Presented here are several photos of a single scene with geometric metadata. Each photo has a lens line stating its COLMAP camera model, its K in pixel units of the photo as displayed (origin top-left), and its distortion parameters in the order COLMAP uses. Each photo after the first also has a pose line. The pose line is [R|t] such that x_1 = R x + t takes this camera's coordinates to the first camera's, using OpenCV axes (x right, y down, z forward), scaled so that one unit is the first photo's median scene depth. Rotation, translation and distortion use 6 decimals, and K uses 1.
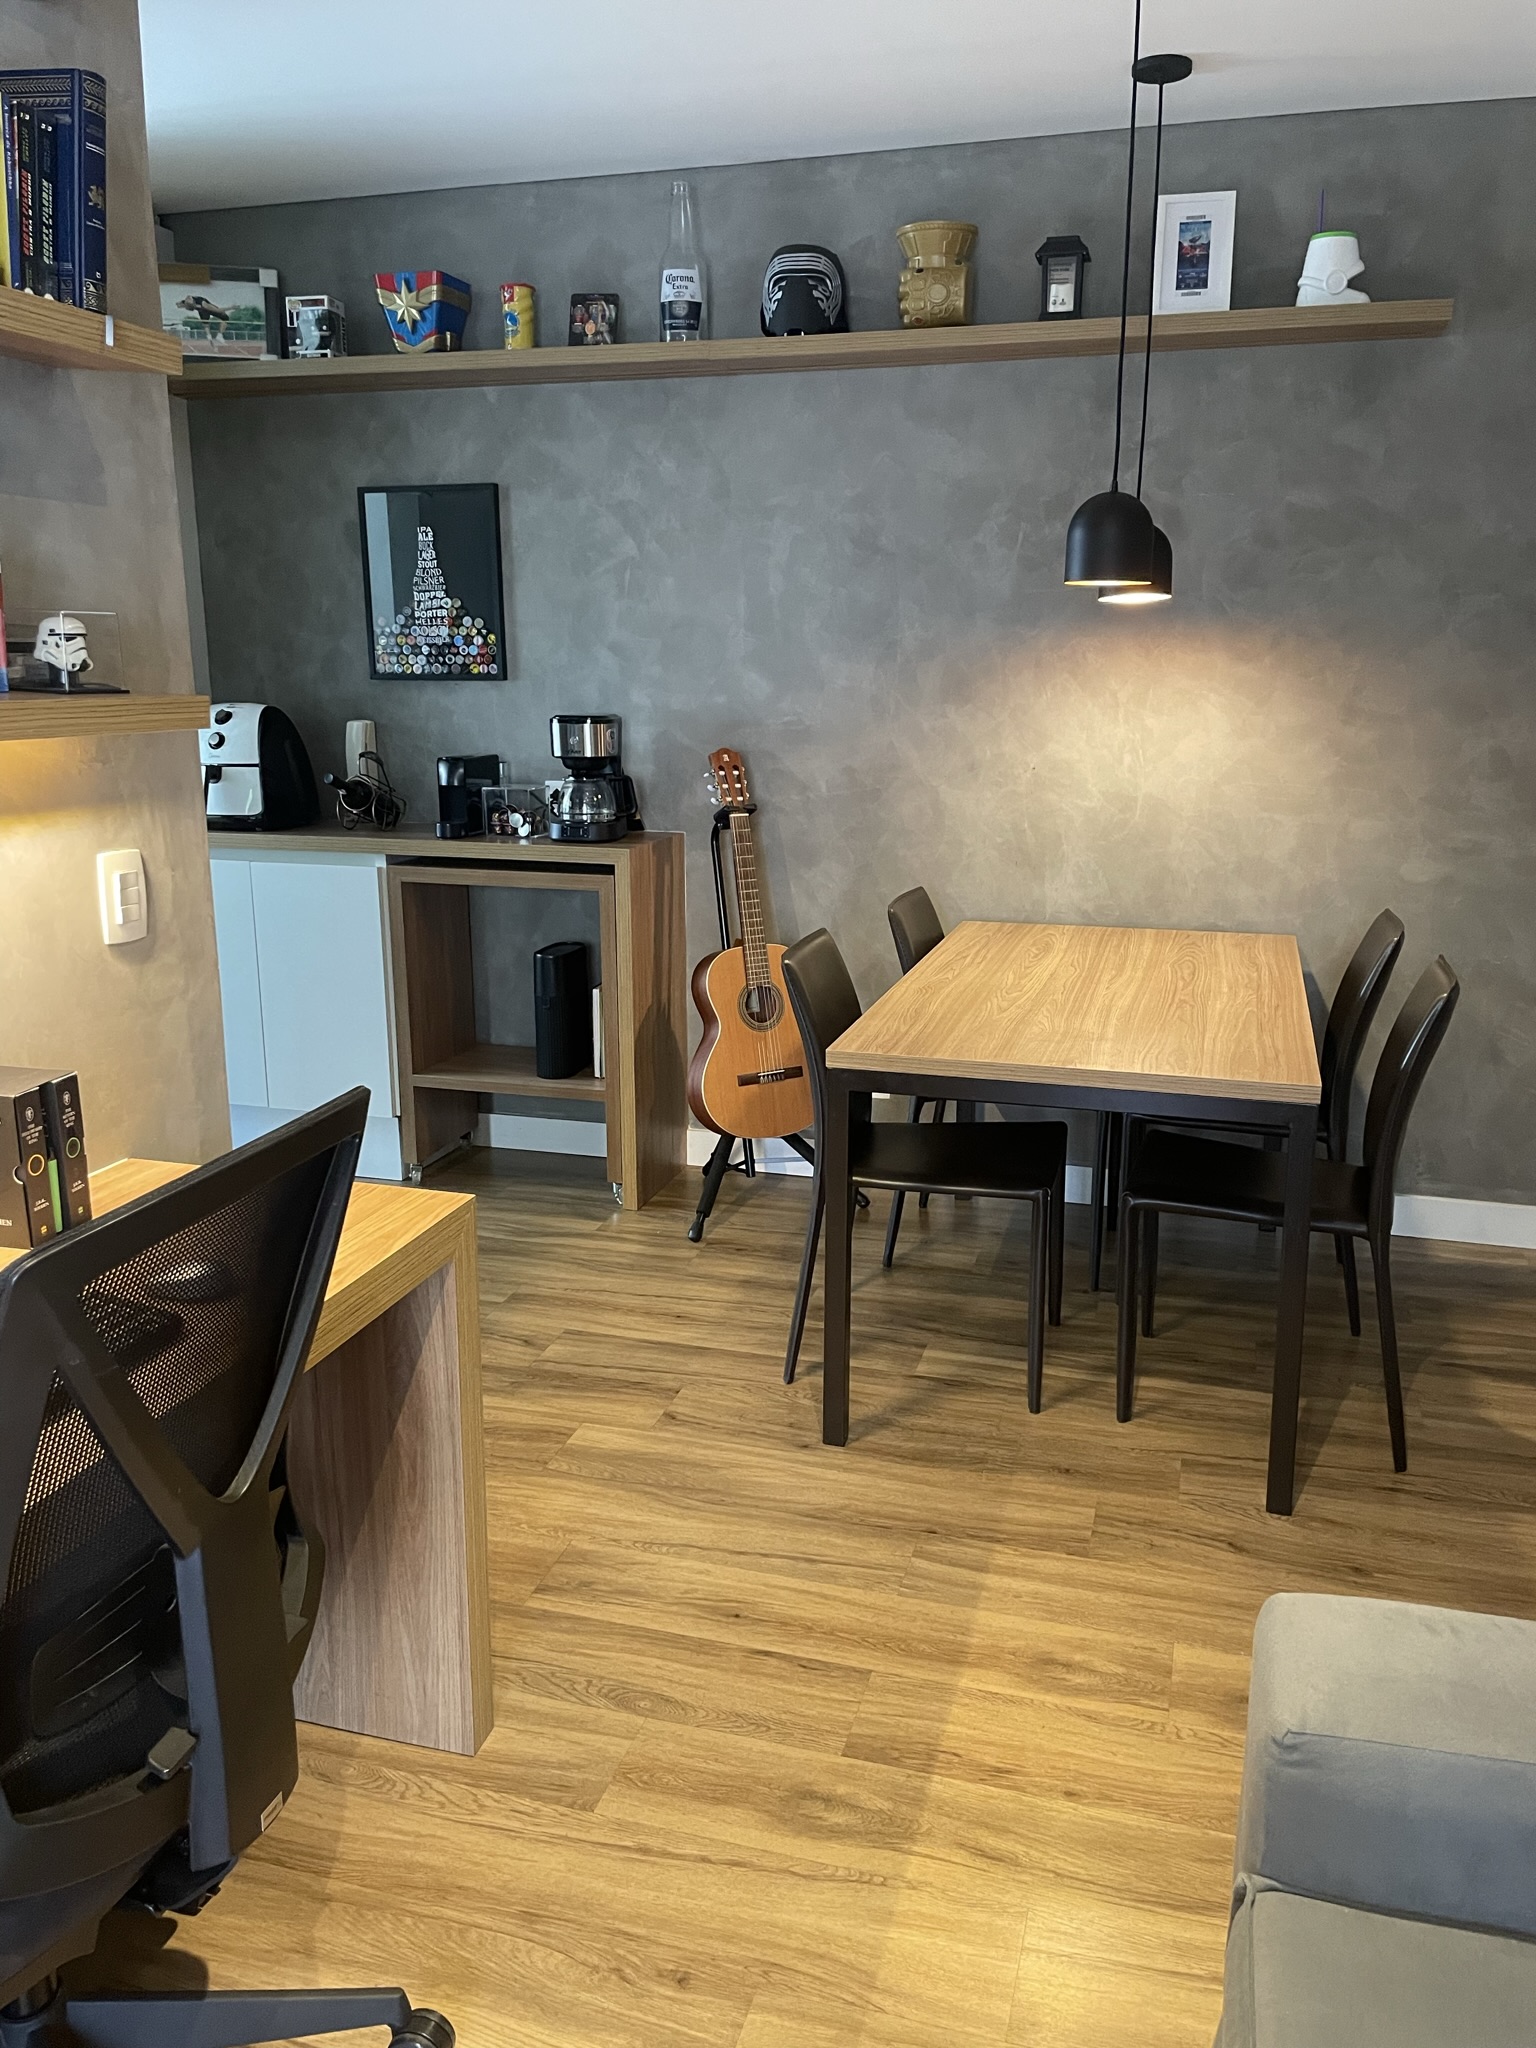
lens RADIAL K [[1556.4, 0, 766.7], [0, 1556.4, 1026.8], [0, 0, 1]] dist [0.076796, -0.100528]
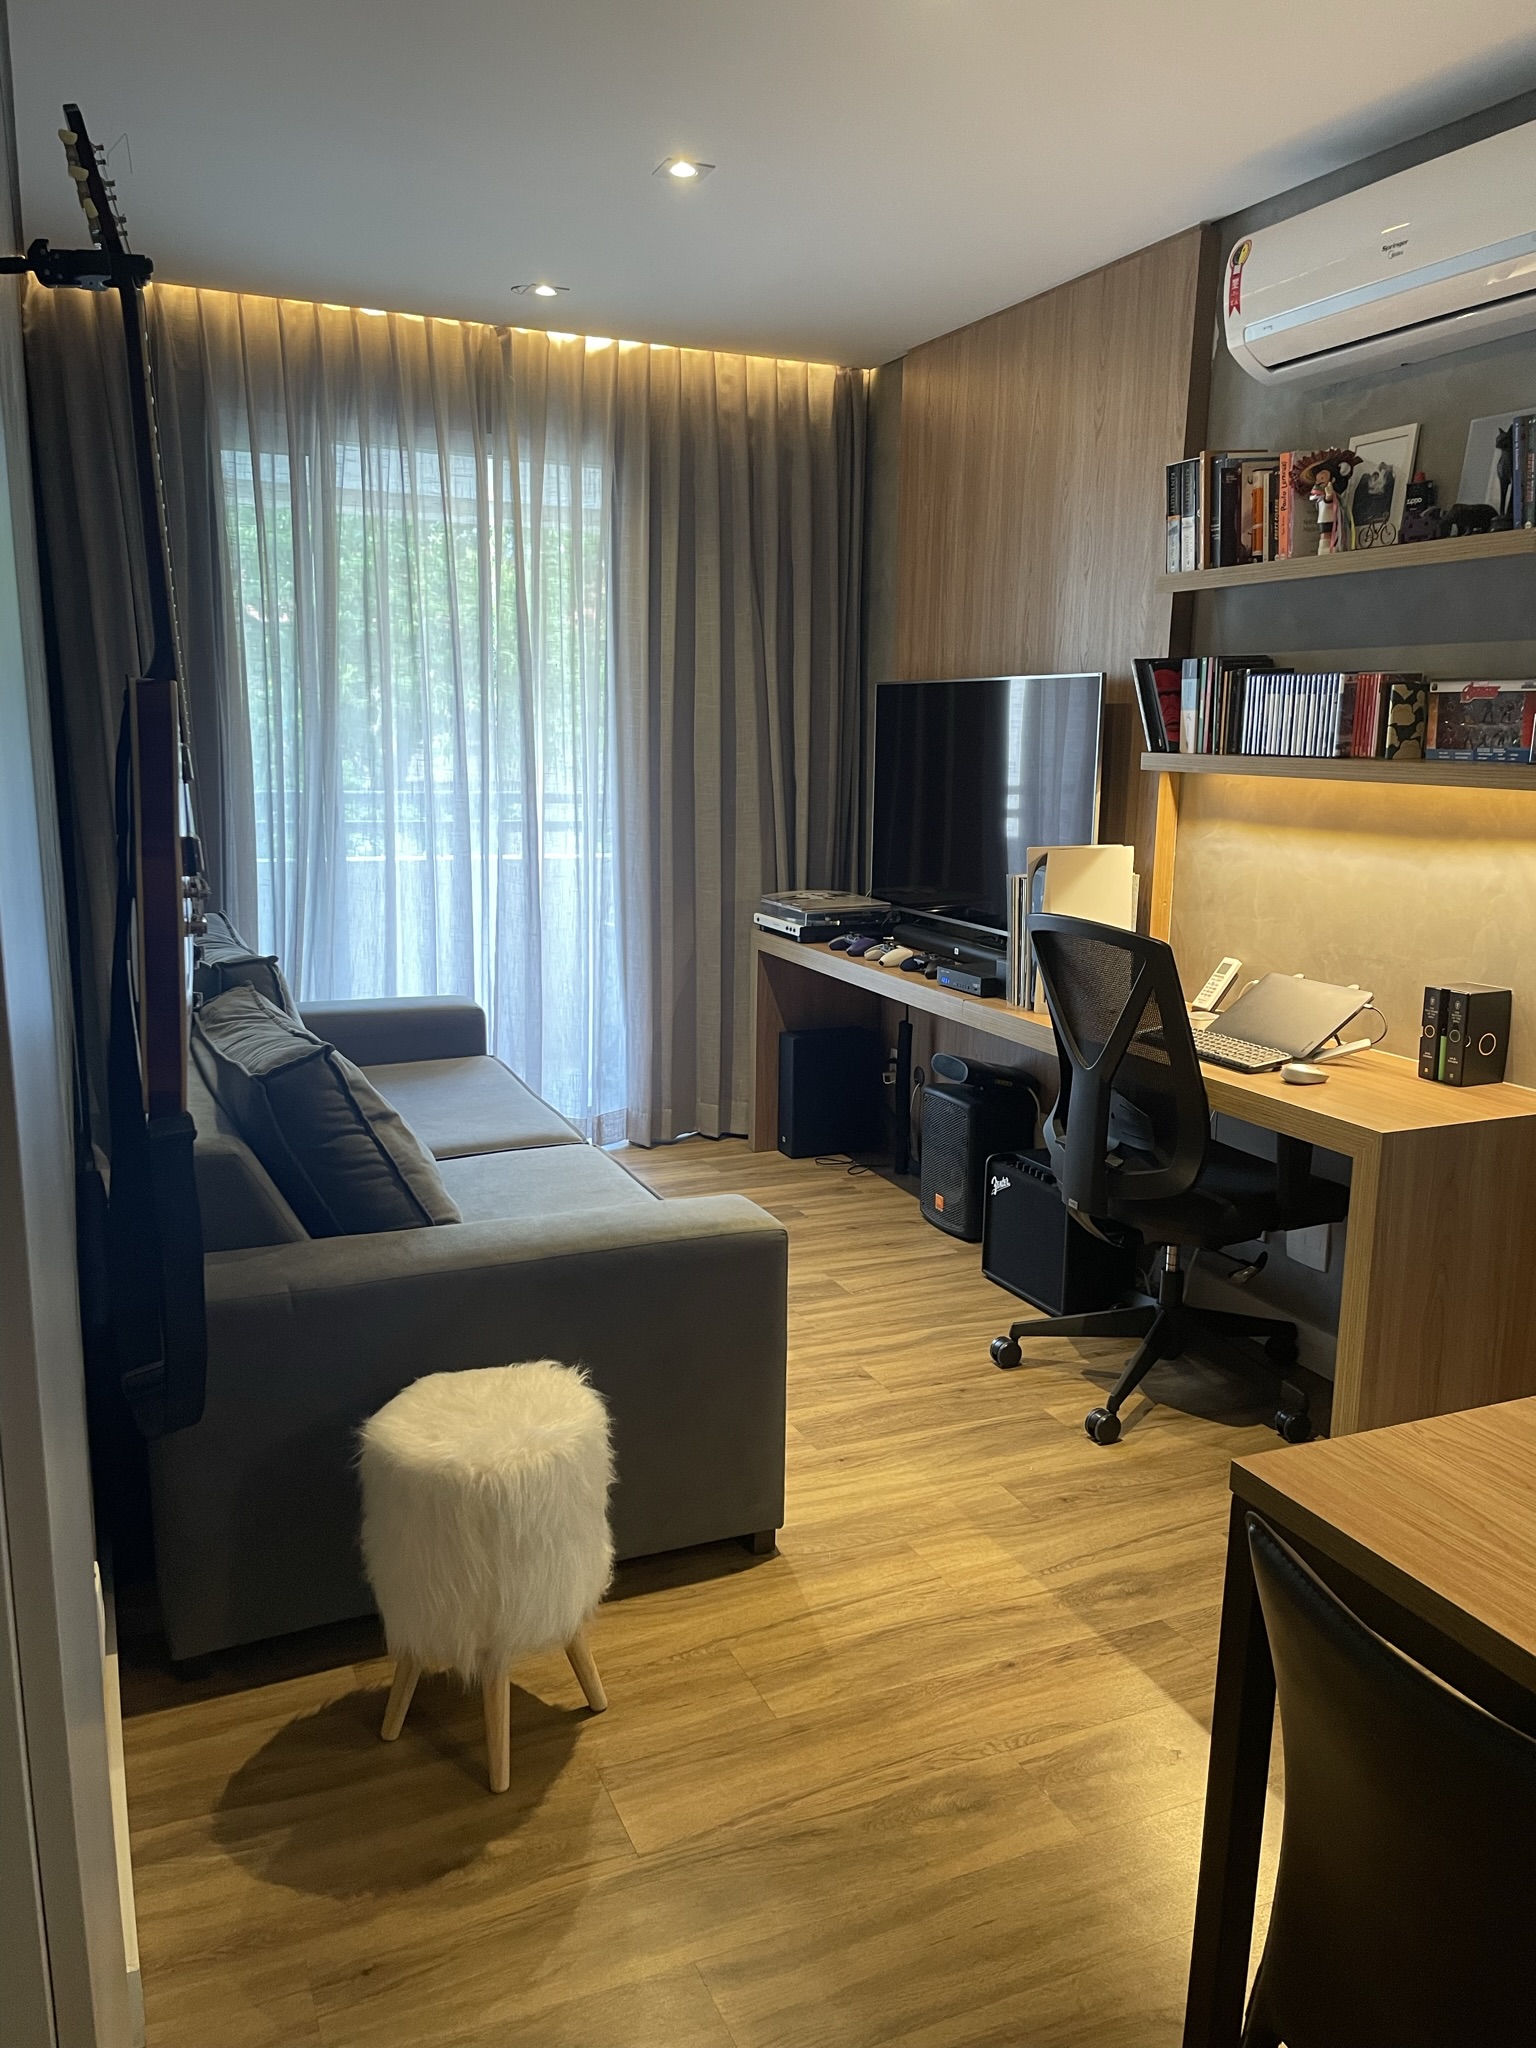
lens RADIAL K [[1556.4, 0, 772.6], [0, 1556.4, 1019.5], [0, 0, 1]] dist [0.076796, -0.100528]
pose [[-0.765120, 0.112862, -0.633919, 0.589724], [-0.158048, 0.921480, 0.354818, -0.210882], [0.624189, 0.371668, -0.687205, 0.865124]]
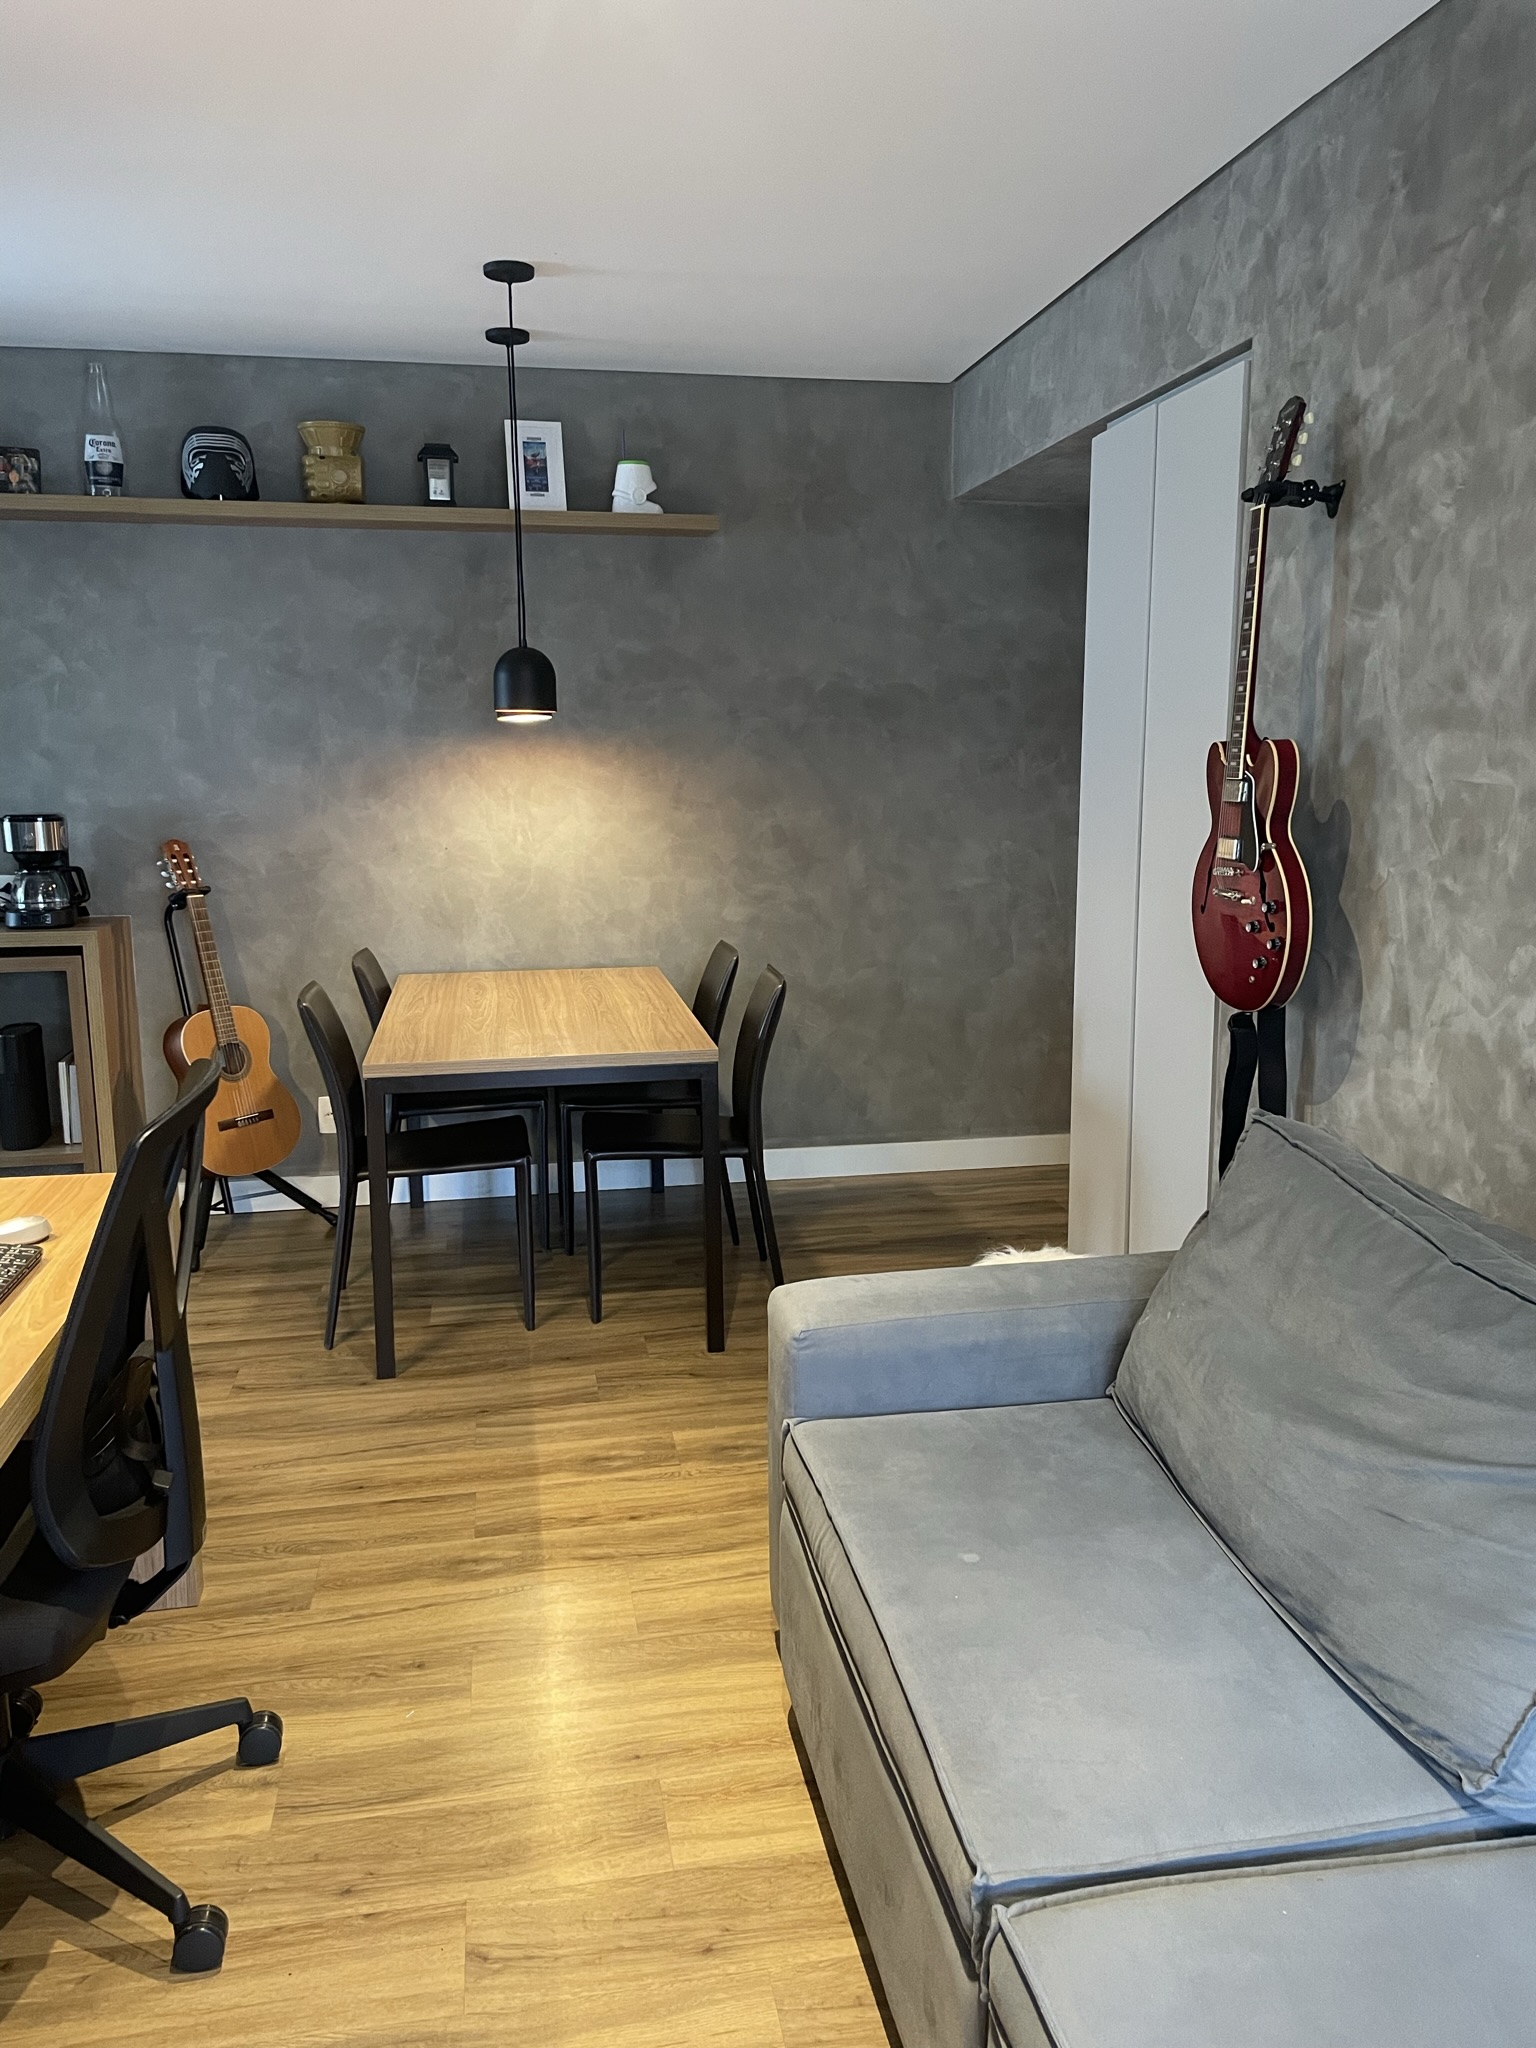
lens RADIAL K [[1556.4, 0, 786.1], [0, 1556.4, 1027.2], [0, 0, 1]] dist [0.076796, -0.100528]
pose [[0.890376, -0.086988, 0.446838, -0.171407], [0.111476, 0.993351, -0.028748, 0.045997], [-0.441366, 0.075408, 0.894153, -0.244346]]
